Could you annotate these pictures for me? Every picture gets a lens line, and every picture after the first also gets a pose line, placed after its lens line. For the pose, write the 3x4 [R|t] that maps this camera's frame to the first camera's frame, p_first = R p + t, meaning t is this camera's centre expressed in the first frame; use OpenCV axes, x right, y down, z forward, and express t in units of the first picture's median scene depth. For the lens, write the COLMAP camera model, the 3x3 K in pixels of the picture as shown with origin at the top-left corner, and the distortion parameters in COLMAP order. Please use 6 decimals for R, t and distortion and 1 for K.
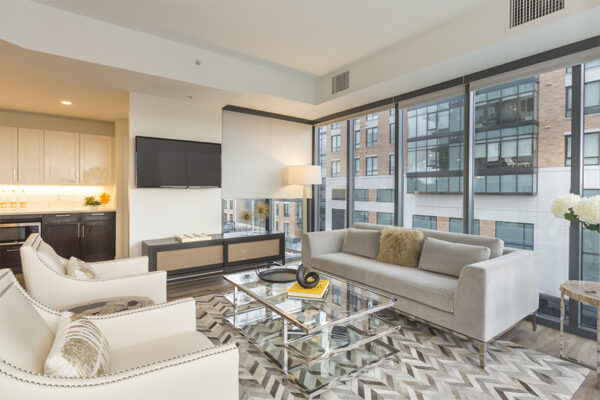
lens RADIAL K [[295.0, 0, 299.7], [0, 295.0, 197.9], [0, 0, 1]] dist [0.002103, 0.000154]
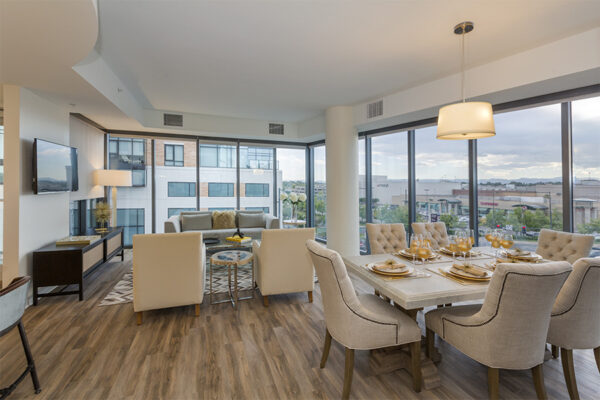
lens RADIAL K [[275.6, 0, 291.7], [0, 275.6, 183.2], [0, 0, 1]] dist [-0.001386, 0.000413]
pose [[0.314410, 0.004800, 0.949275, -0.152054], [0.006360, 0.999954, -0.007162, -0.010920], [-0.949266, 0.008289, 0.314365, 0.005760]]
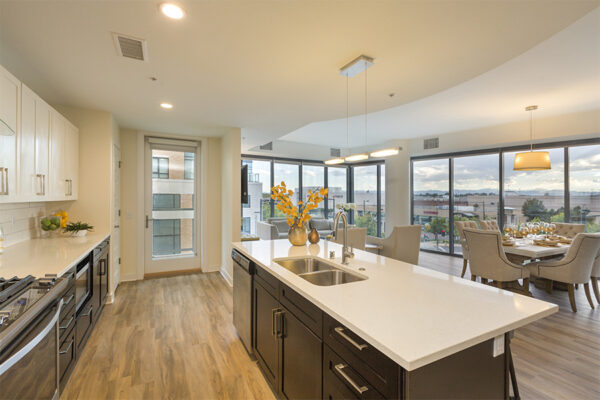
lens RADIAL K [[275.6, 0, 297.5], [0, 275.6, 198.1], [0, 0, 1]] dist [-0.001386, 0.000413]
pose [[0.135259, -0.007199, 0.990784, -0.233069], [0.011955, 0.999913, 0.005633, -0.012759], [-0.990738, 0.011083, 0.135333, 0.101201]]
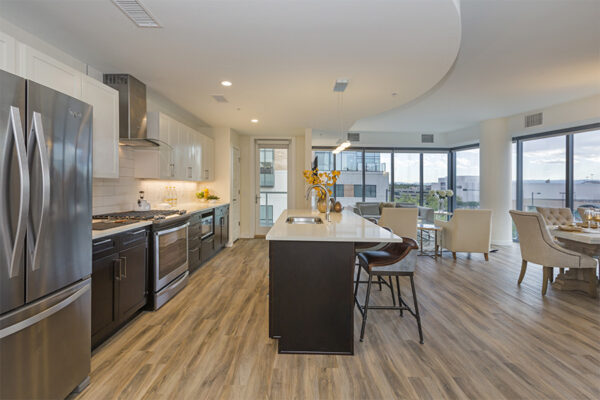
lens RADIAL K [[275.6, 0, 291.5], [0, 275.6, 194.7], [0, 0, 1]] dist [-0.001386, 0.000413]
pose [[0.594260, -0.020965, 0.804000, -0.260210], [0.006843, 0.999756, 0.021011, -0.006205], [-0.804244, -0.006984, 0.594258, 0.035607]]
